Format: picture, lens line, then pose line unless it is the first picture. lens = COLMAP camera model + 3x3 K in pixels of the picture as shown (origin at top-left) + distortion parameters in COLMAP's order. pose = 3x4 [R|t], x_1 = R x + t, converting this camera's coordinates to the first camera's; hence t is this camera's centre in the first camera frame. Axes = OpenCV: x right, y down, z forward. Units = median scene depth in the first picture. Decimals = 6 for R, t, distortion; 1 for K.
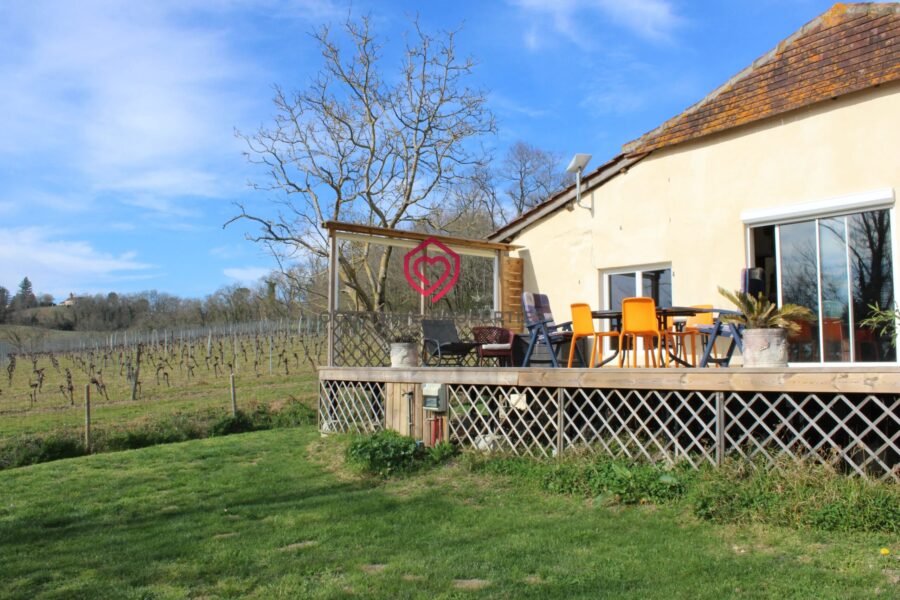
lens RADIAL K [[662.9, 0, 450.0], [0, 662.9, 300.0], [0, 0, 1]] dist [-0.061616, -0.002248]
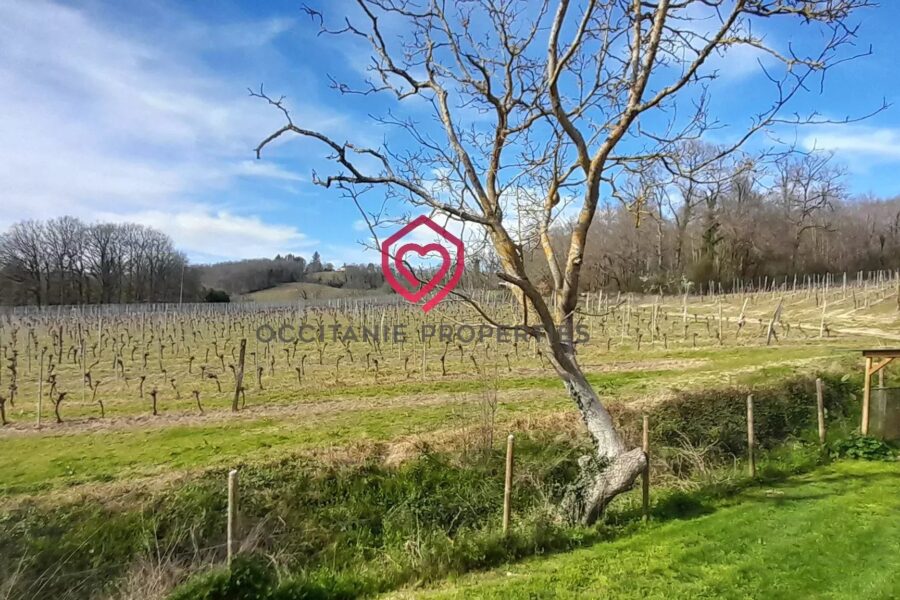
lens RADIAL K [[507.3, 0, 450.0], [0, 507.3, 300.0], [0, 0, 1]] dist [0.001520, -0.020044]
pose [[0.951125, 0.048979, -0.304896, -0.075009], [-0.033358, 0.997860, 0.056240, -0.025398], [0.306998, -0.043321, 0.950724, 0.611208]]
